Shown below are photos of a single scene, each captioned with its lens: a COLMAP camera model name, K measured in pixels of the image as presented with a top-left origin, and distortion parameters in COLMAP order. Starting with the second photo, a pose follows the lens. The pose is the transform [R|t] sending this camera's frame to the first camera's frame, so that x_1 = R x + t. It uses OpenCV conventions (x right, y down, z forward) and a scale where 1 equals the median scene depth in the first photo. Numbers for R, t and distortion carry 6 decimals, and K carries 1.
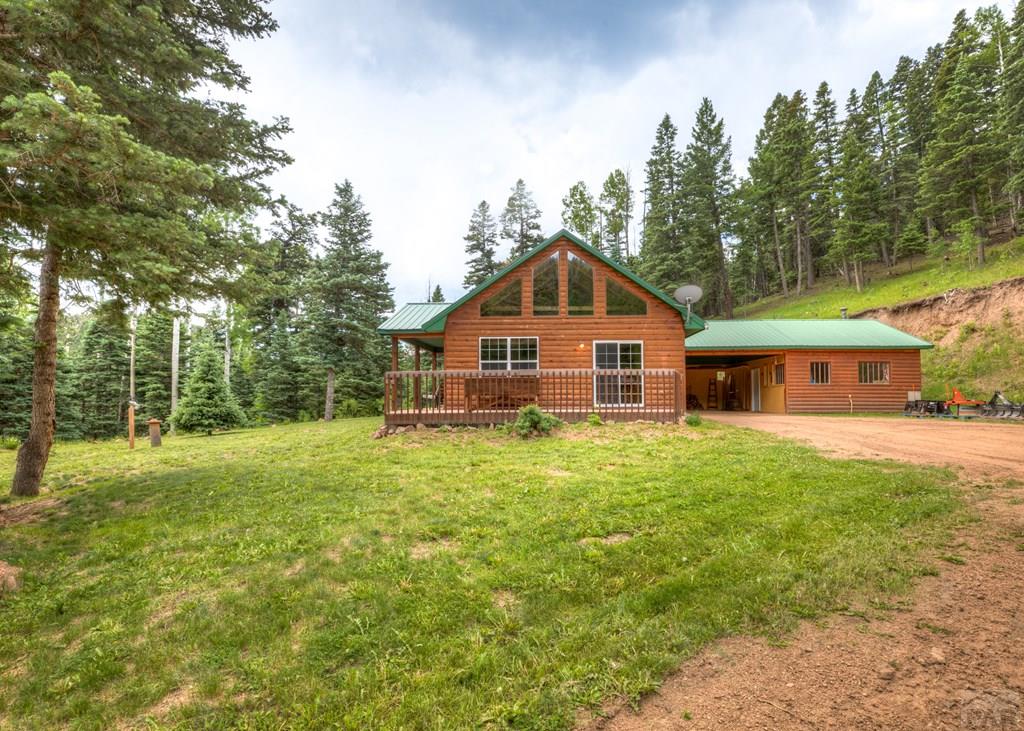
lens RADIAL K [[523.1, 0, 512.0], [0, 523.1, 365.5], [0, 0, 1]] dist [-0.027371, -0.000139]
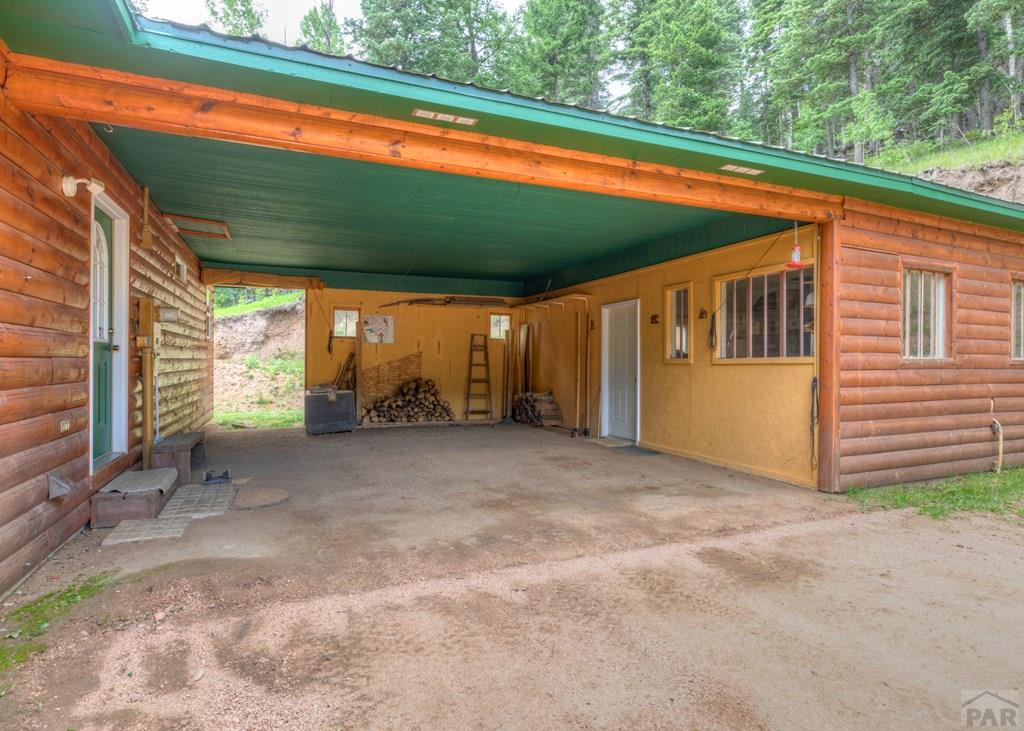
lens RADIAL K [[523.1, 0, 512.0], [0, 523.1, 365.5], [0, 0, 1]] dist [-0.027371, -0.000139]
pose [[0.884084, -0.002613, 0.467320, 0.303522], [-0.032029, 0.997294, 0.066169, 0.028874], [-0.466229, -0.073467, 0.881608, 0.862626]]
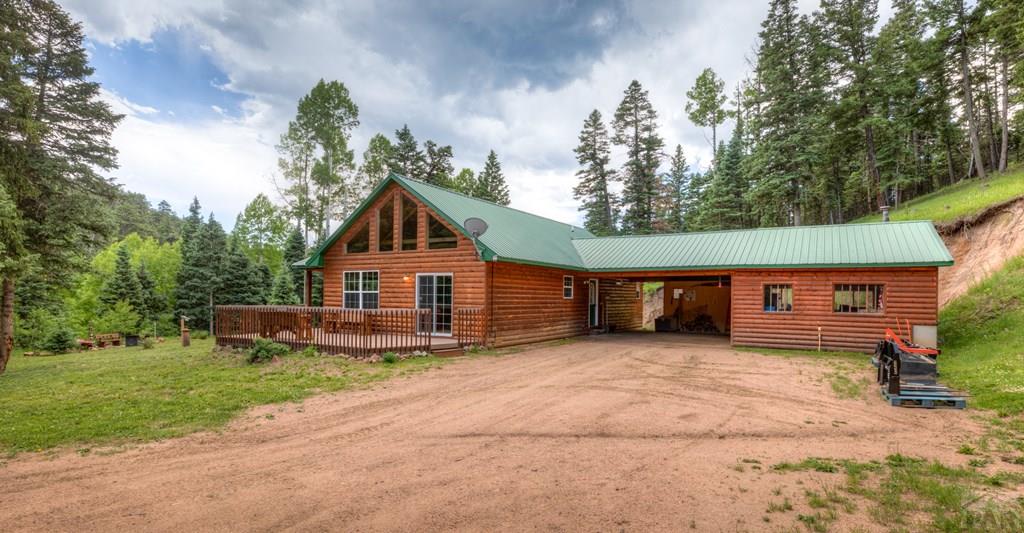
lens RADIAL K [[511.5, 0, 499.2], [0, 511.5, 268.4], [0, 0, 1]] dist [-0.000957, 0.000052]
pose [[0.878757, -0.016439, -0.476987, 0.581633], [0.019906, 0.999799, 0.002215, -0.040523], [0.476855, -0.011441, 0.878908, 0.104857]]
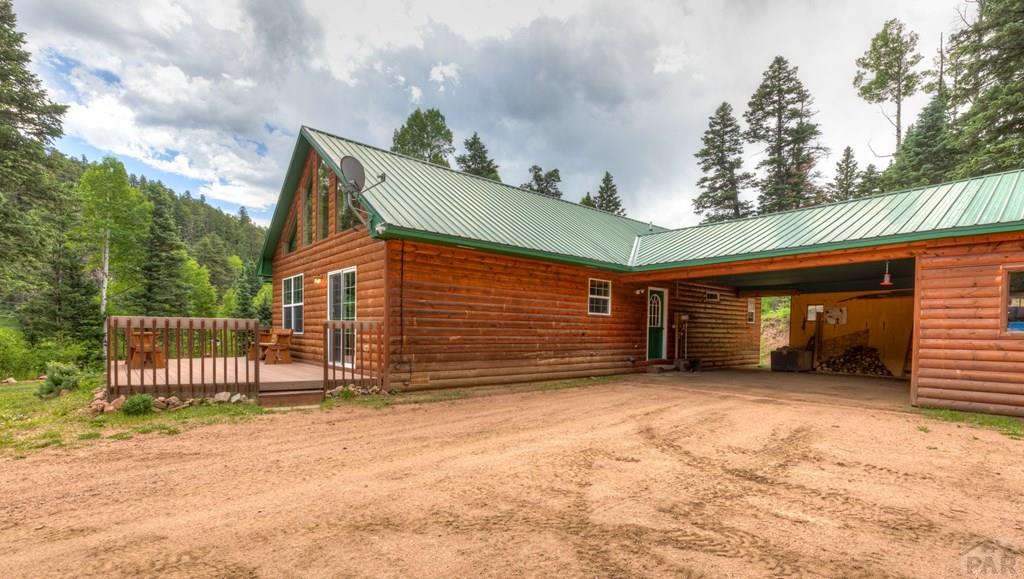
lens RADIAL K [[456.6, 0, 503.1], [0, 456.6, 332.1], [0, 0, 1]] dist [0.003427, 0.000160]
pose [[0.688122, 0.010280, -0.725522, 0.554633], [0.032864, 0.998432, 0.045317, 0.009697], [0.724850, -0.055027, 0.686706, 0.527185]]
